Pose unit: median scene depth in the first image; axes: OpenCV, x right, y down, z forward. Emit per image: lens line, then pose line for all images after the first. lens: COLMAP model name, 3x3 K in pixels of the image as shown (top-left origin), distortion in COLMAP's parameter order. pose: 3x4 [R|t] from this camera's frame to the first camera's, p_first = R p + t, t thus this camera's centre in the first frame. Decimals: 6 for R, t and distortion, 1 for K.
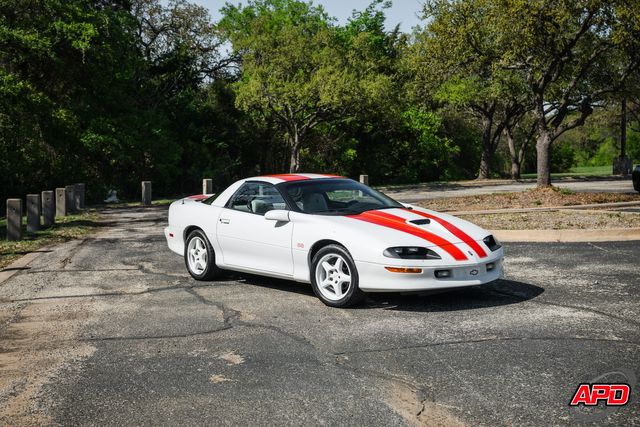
lens RADIAL K [[835.0, 0, 310.0], [0, 835.0, 213.8], [0, 0, 1]] dist [0.109254, 0.038366]
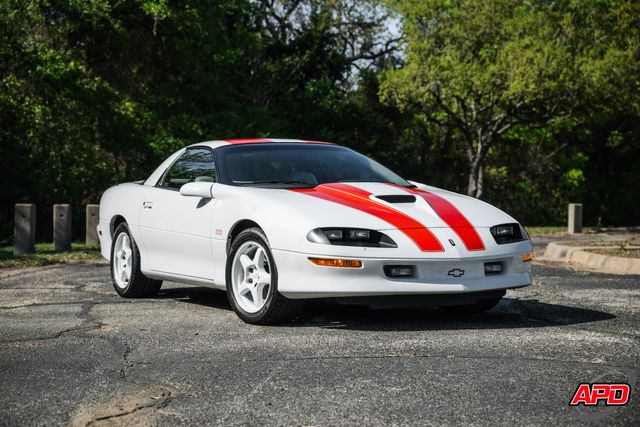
lens RADIAL K [[1235.5, 0, 318.1], [0, 1235.5, 215.4], [0, 0, 1]] dist [0.413724, 0.161917]
pose [[0.979208, 0.018551, -0.202007, 0.166923], [-0.029622, 0.998212, -0.051920, 0.046411], [0.200683, 0.056824, 0.978007, 0.037069]]
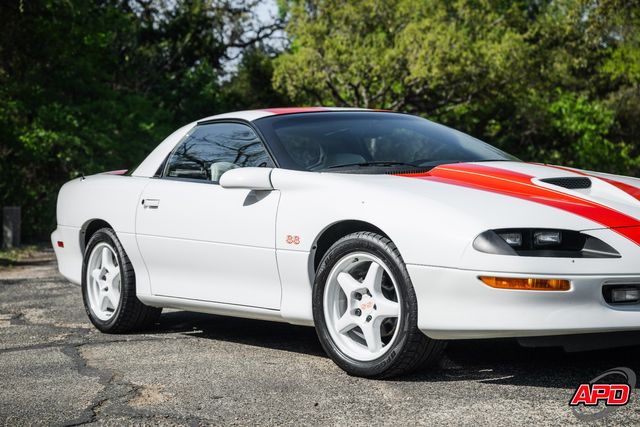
lens RADIAL K [[1235.5, 0, 318.1], [0, 1235.5, 215.4], [0, 0, 1]] dist [0.413724, 0.161917]
pose [[0.997128, -0.007584, -0.075351, 0.033031], [0.003743, 0.998692, -0.050991, 0.037154], [0.075640, 0.050562, 0.995852, 0.217028]]
